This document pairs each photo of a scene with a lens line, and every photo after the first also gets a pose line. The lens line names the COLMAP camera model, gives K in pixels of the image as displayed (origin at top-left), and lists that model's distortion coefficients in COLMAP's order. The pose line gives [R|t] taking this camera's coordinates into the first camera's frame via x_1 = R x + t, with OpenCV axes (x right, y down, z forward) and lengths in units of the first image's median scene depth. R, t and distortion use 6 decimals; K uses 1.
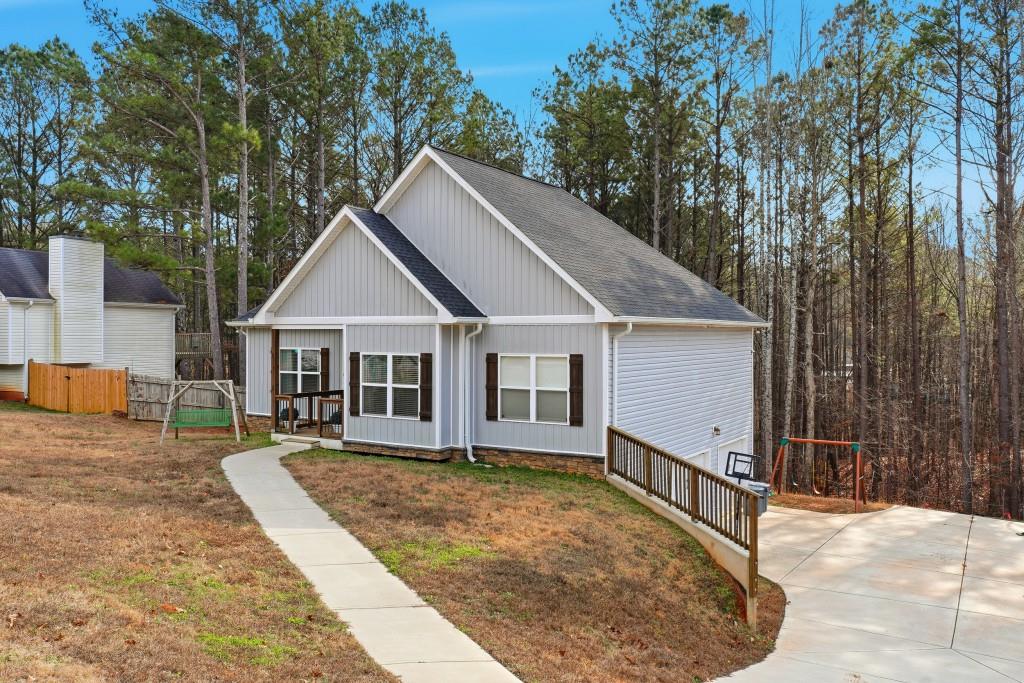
lens RADIAL K [[855.4, 0, 512.0], [0, 855.4, 341.5], [0, 0, 1]] dist [0.000687, 0.001035]
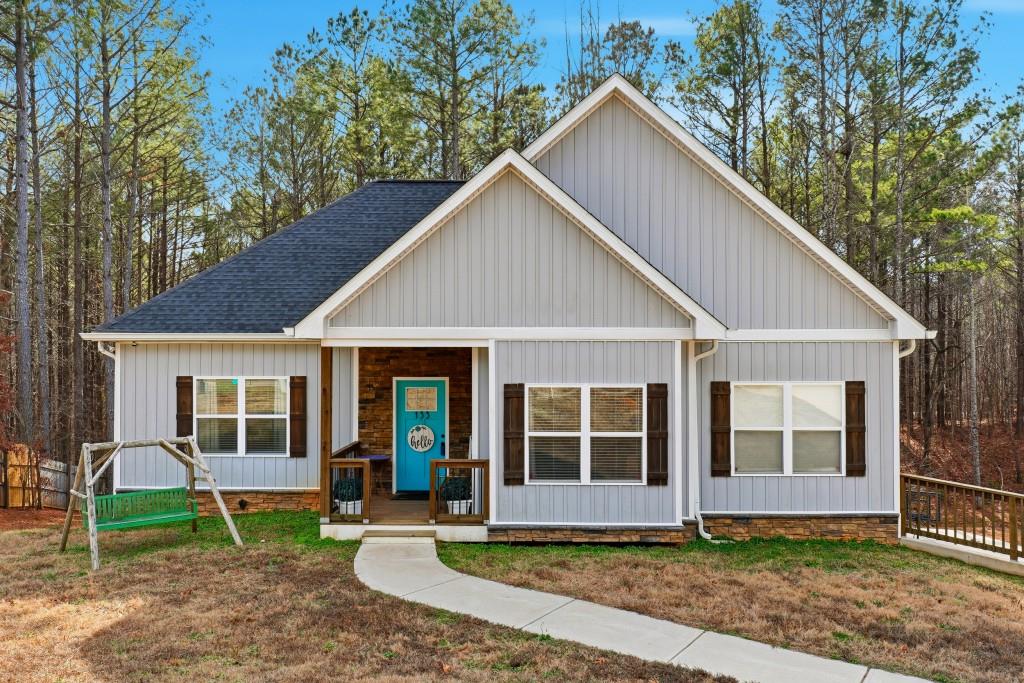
lens RADIAL K [[855.4, 0, 512.0], [0, 855.4, 341.5], [0, 0, 1]] dist [0.000687, 0.001035]
pose [[0.847306, 0.003190, 0.531096, -0.539592], [0.006000, 0.999861, -0.015579, -0.009346], [-0.531071, 0.016387, 0.847169, 0.483057]]
